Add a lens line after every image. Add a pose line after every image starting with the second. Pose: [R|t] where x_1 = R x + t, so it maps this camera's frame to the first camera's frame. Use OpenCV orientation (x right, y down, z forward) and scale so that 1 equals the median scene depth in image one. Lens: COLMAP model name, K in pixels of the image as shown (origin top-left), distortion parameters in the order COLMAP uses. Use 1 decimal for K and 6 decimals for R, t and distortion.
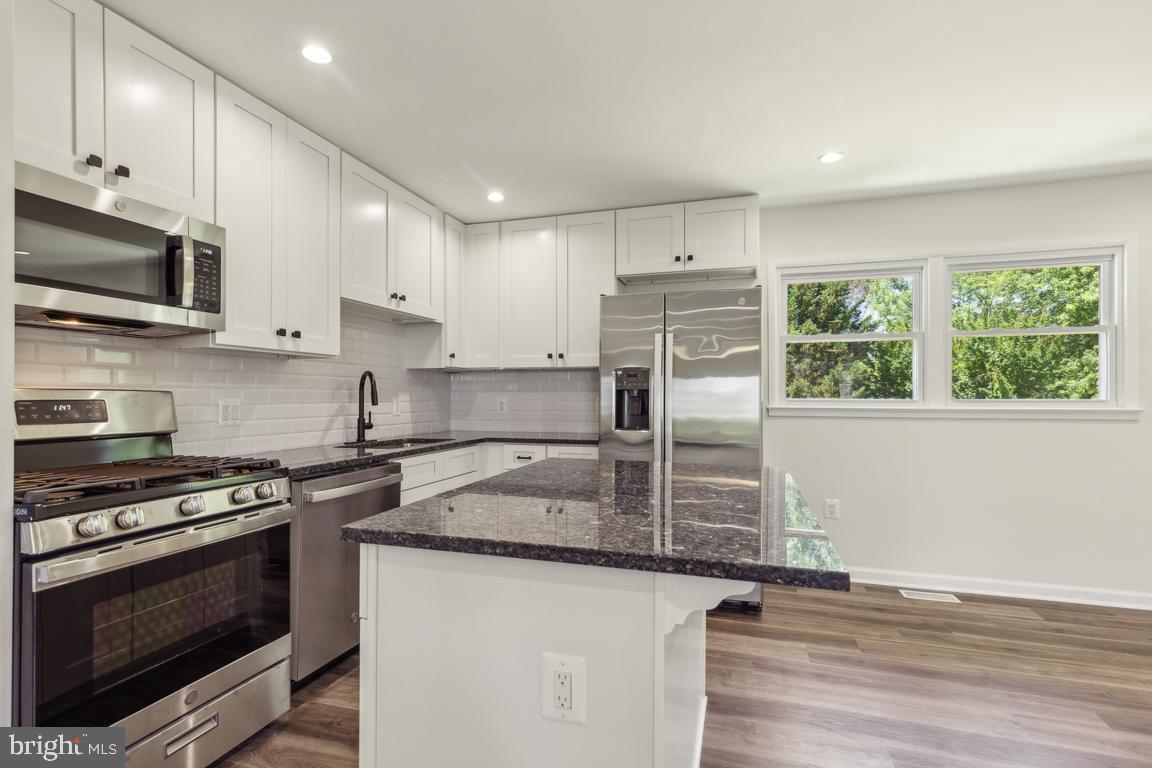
lens RADIAL K [[549.6, 0, 574.9], [0, 549.6, 391.2], [0, 0, 1]] dist [0.009327, -0.001224]
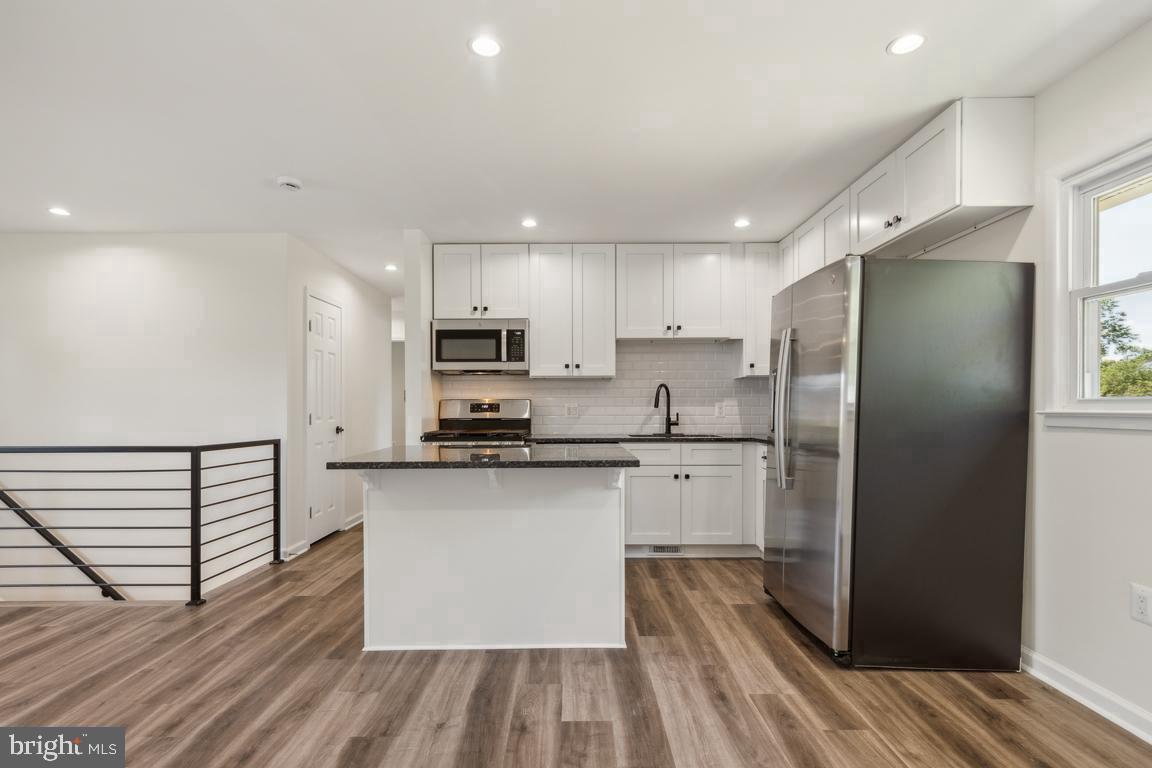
lens RADIAL K [[549.6, 0, 570.2], [0, 549.6, 411.1], [0, 0, 1]] dist [0.009327, -0.001224]
pose [[0.301000, 0.004560, -0.953613, 0.951753], [0.010649, 0.999910, 0.008143, 0.020593], [0.953565, -0.012606, 0.300924, 0.373338]]
